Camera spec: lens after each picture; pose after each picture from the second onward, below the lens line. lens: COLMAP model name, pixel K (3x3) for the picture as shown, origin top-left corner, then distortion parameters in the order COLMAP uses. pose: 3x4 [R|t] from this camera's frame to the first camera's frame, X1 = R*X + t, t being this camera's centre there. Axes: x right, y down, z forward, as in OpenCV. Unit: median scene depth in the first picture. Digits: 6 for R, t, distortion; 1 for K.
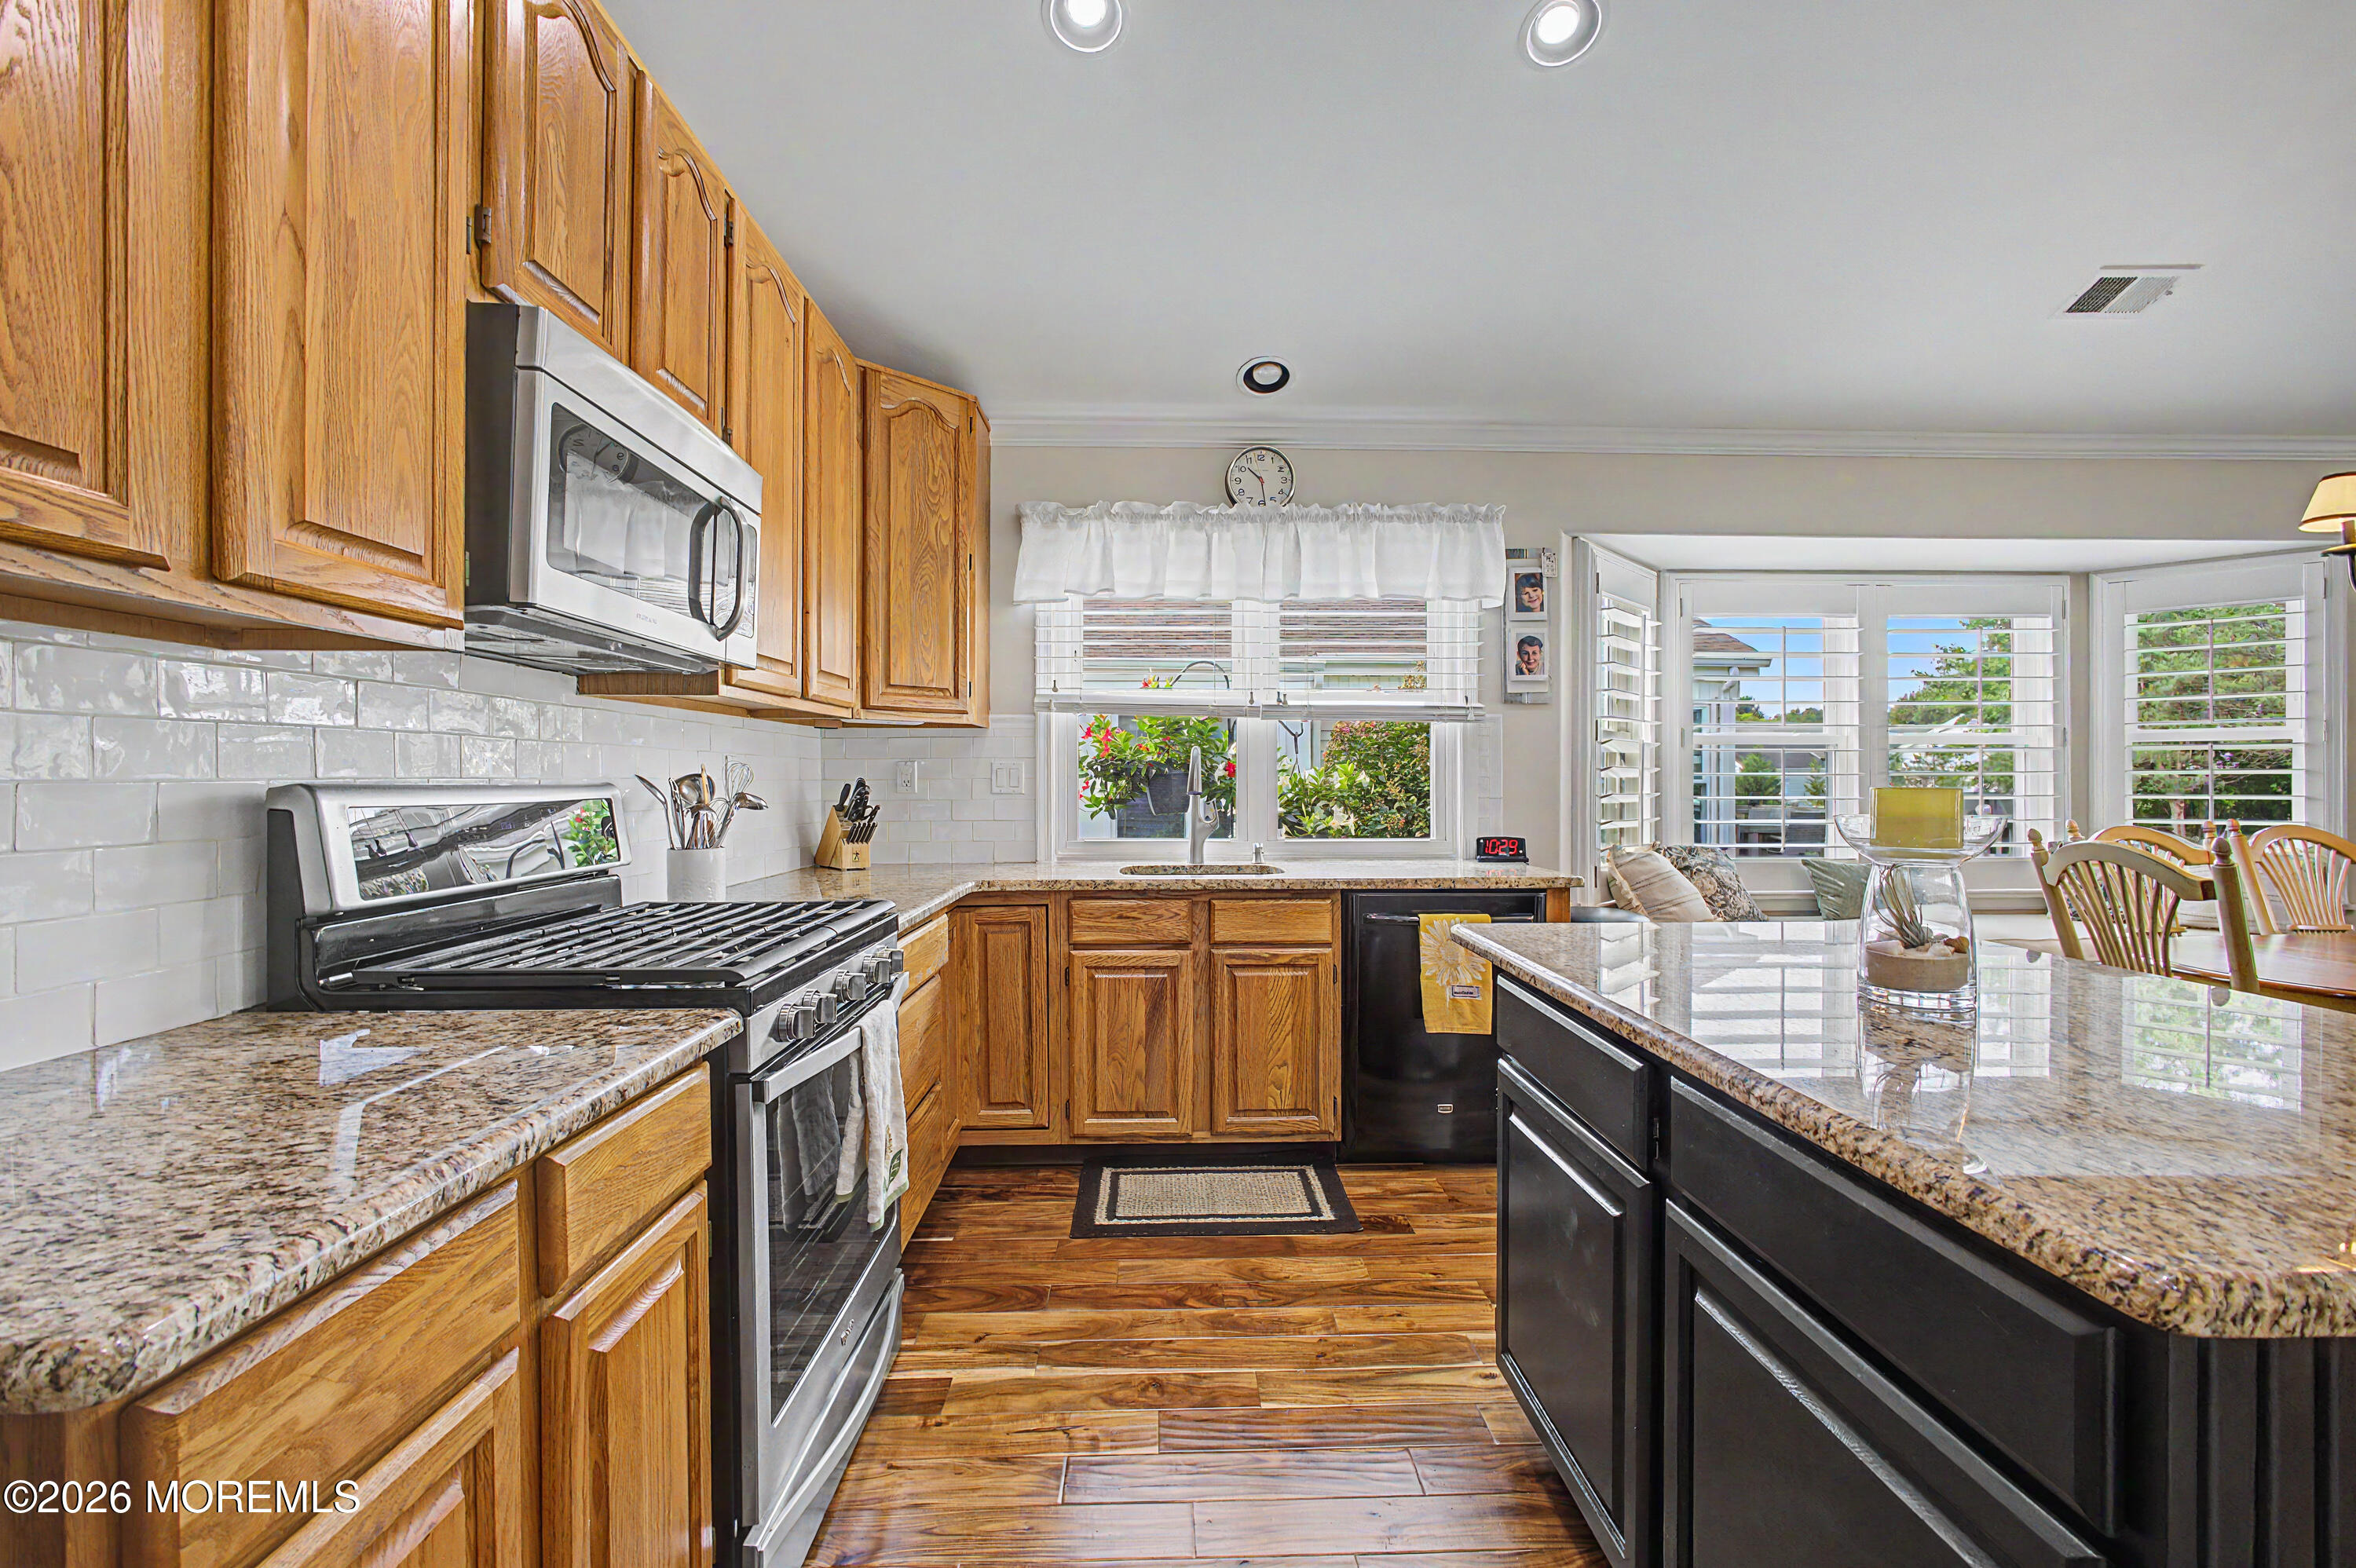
lens RADIAL K [[1012.4, 0, 1202.2], [0, 1012.4, 782.2], [0, 0, 1]] dist [-0.014129, 0.004848]
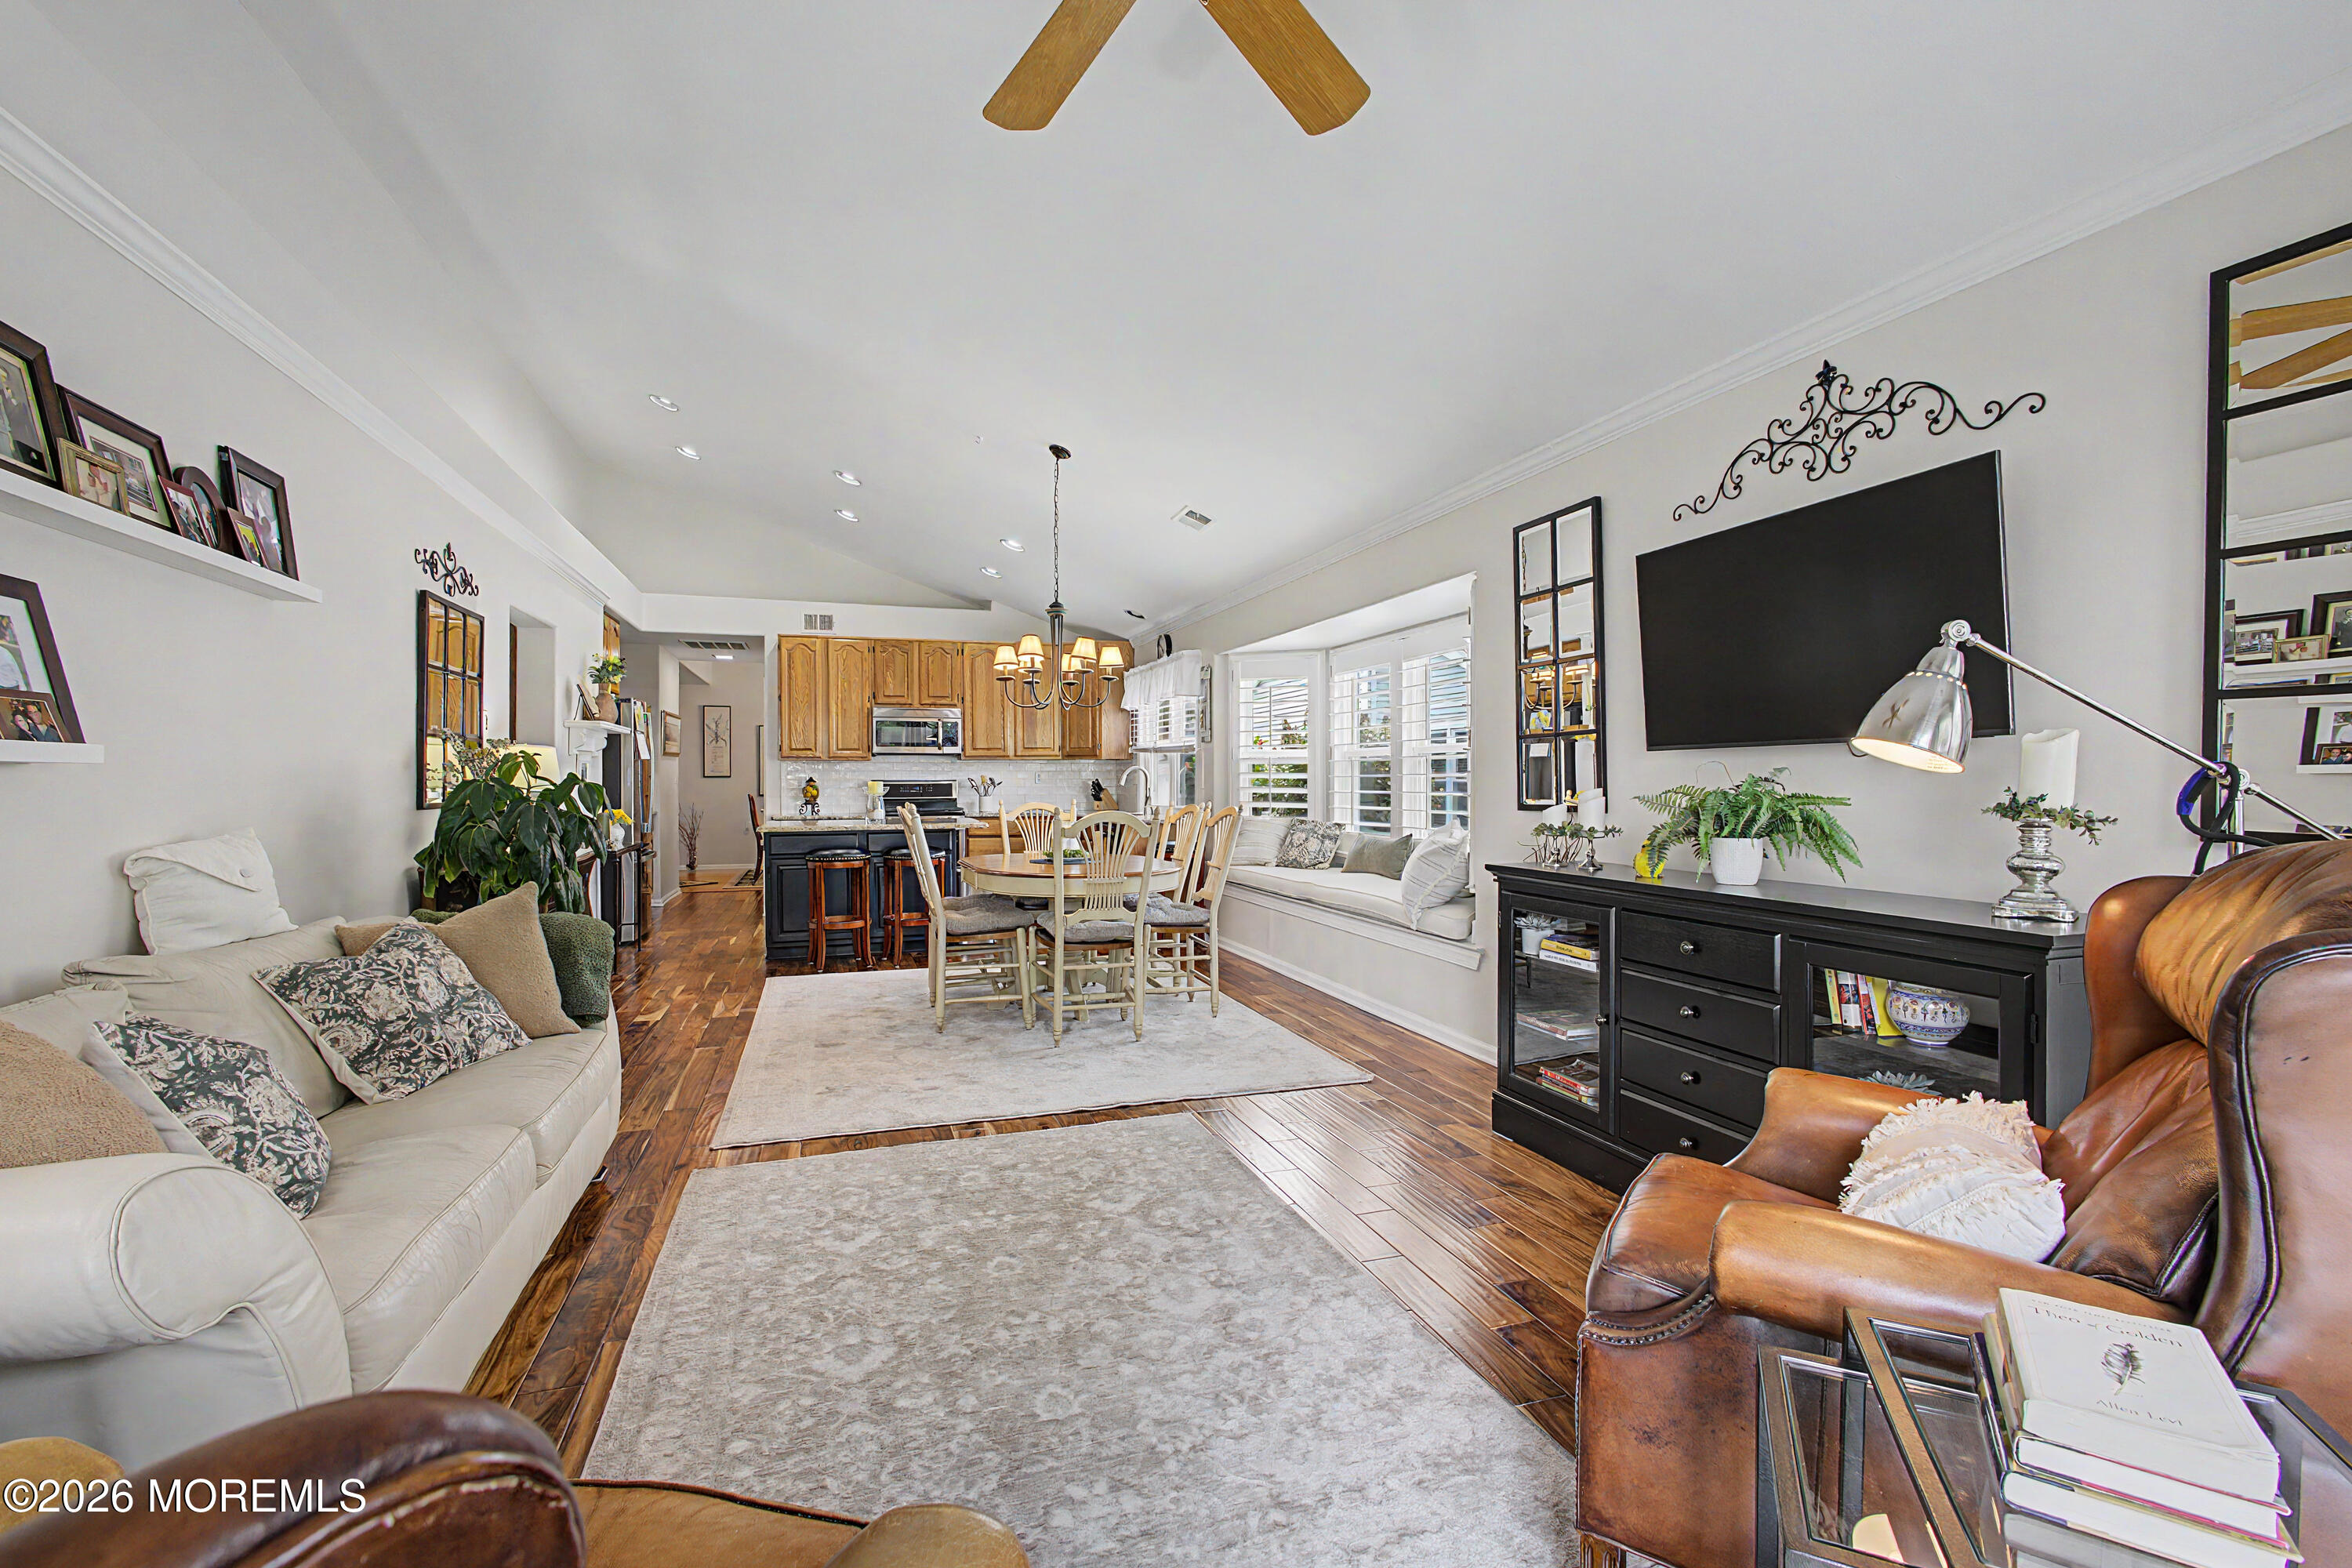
lens RADIAL K [[1010.8, 0, 1172.7], [0, 1010.8, 782.5], [0, 0, 1]] dist [-0.014129, 0.004848]
pose [[0.290611, 0.005690, -0.956824, 2.287569], [0.000023, 0.999982, 0.005954, -0.008758], [0.956841, -0.001752, 0.290606, 0.351954]]
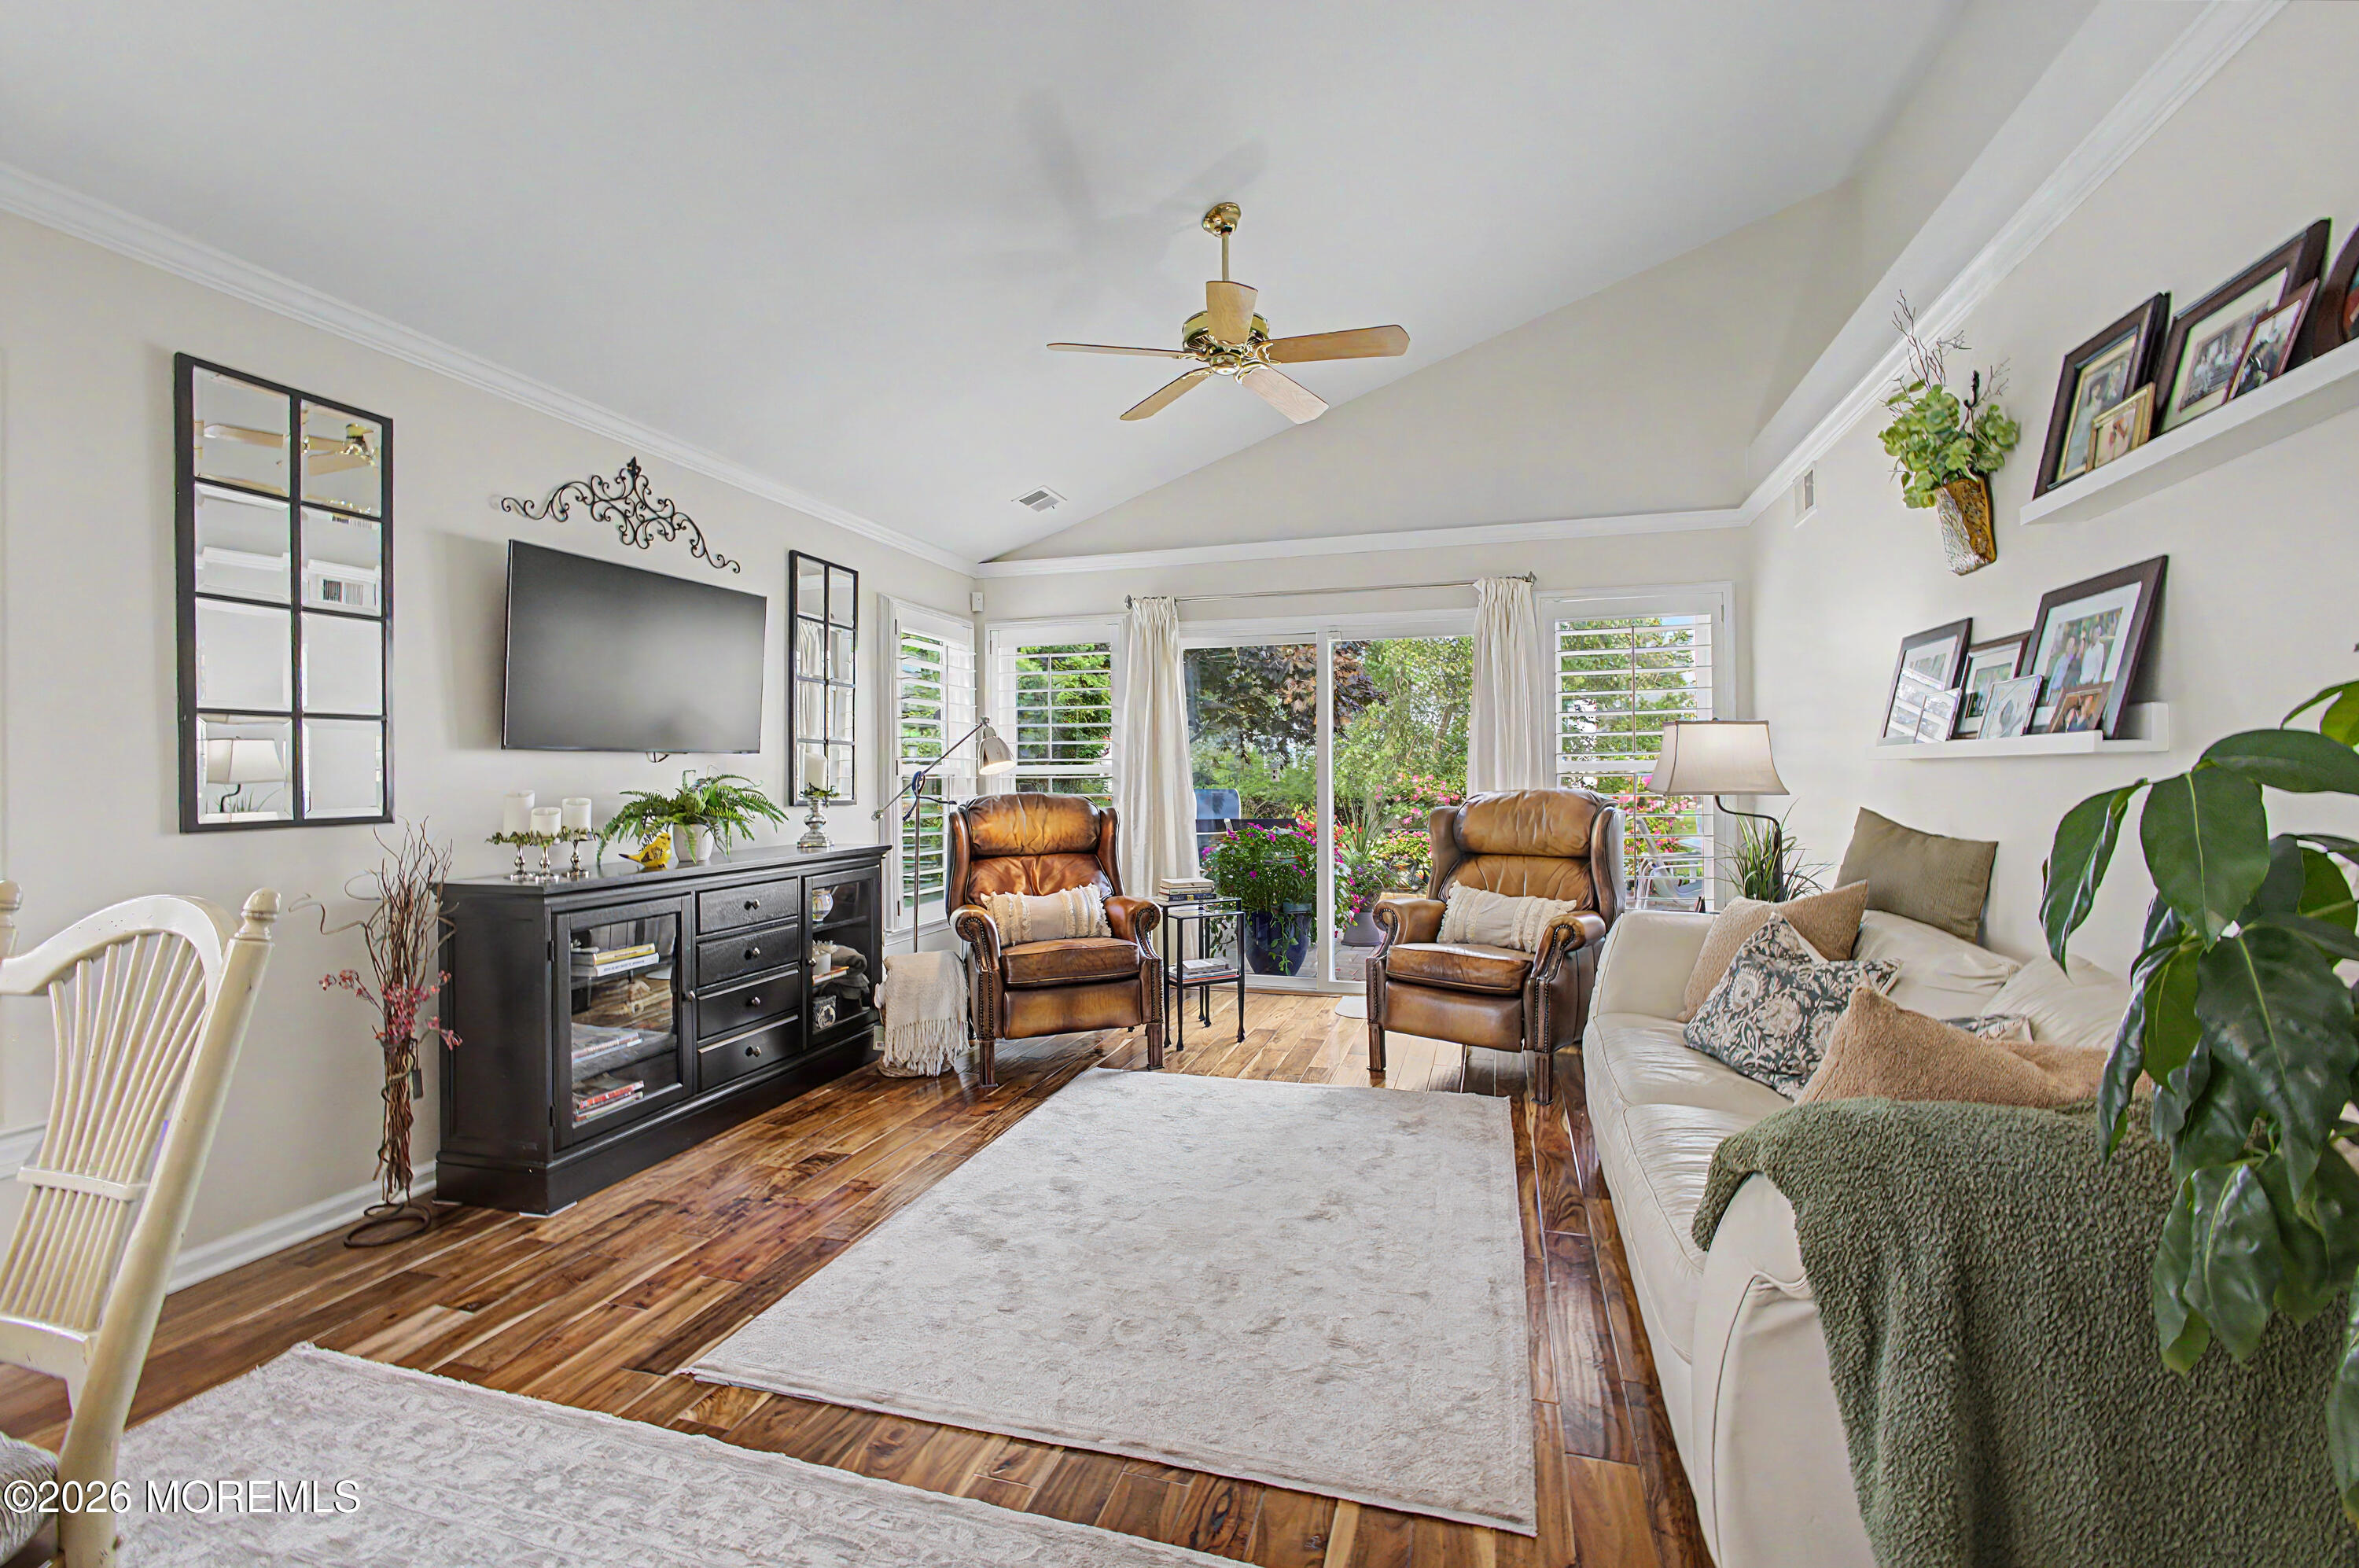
lens RADIAL K [[1013.8, 0, 1178.1], [0, 1013.8, 775.4], [0, 0, 1]] dist [-0.014129, 0.004848]
pose [[0.322881, 0.000332, 0.946440, 0.918481], [0.006515, 0.999975, -0.002573, -0.003191], [-0.946417, 0.006997, 0.322870, 0.217134]]
